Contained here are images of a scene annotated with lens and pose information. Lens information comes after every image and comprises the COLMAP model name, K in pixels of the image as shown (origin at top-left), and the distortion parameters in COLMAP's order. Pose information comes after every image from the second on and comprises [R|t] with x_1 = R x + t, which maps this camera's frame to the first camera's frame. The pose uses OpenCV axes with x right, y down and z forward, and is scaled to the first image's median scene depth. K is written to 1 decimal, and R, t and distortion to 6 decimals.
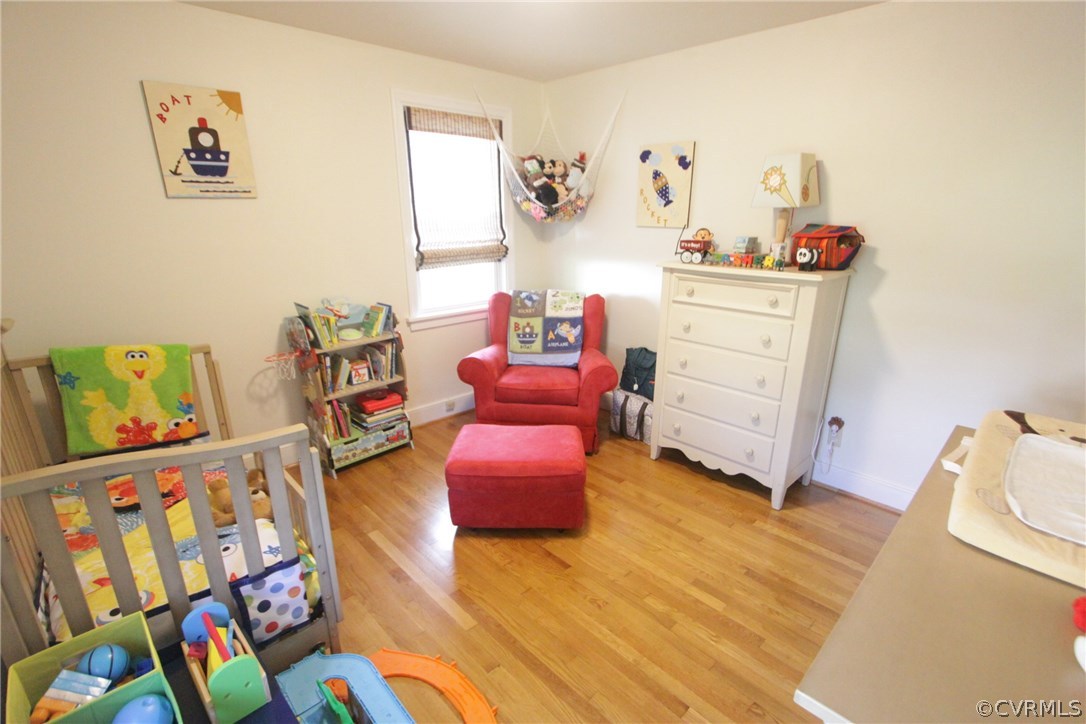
lens RADIAL K [[505.3, 0, 544.3], [0, 505.3, 369.6], [0, 0, 1]] dist [-0.011956, -0.000617]
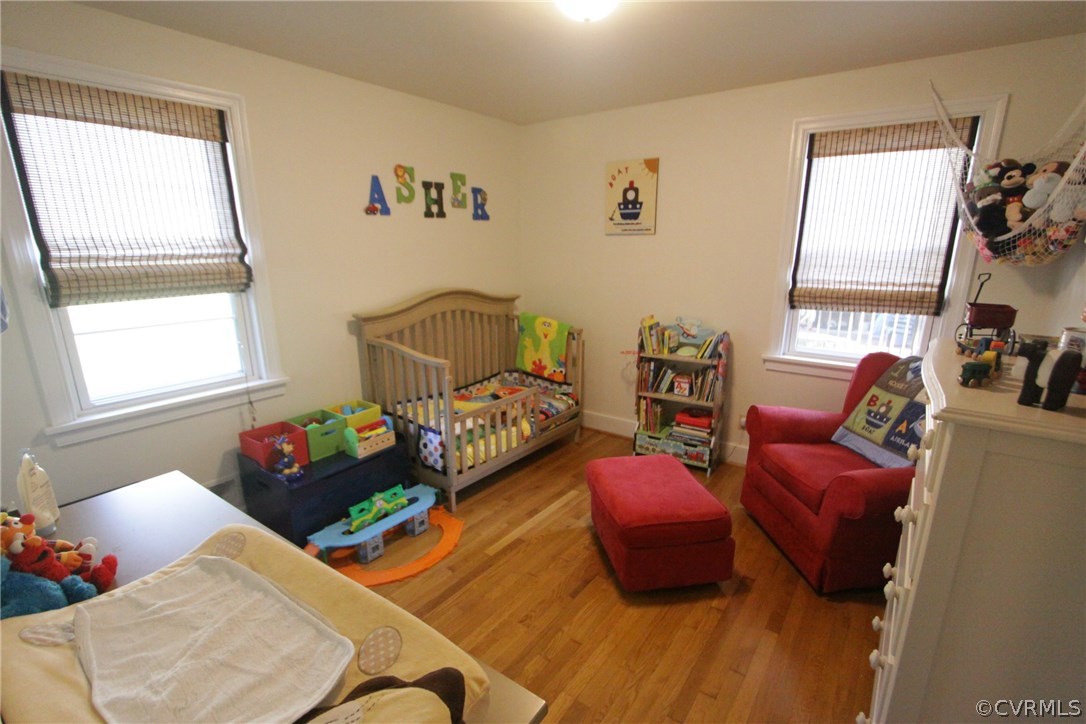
lens RADIAL K [[505.3, 0, 545.3], [0, 505.3, 367.1], [0, 0, 1]] dist [-0.011956, -0.000617]
pose [[0.183659, 0.236306, -0.954164, 0.647790], [-0.292899, 0.939739, 0.176355, -0.143790], [0.938339, 0.247084, 0.241806, 0.438694]]
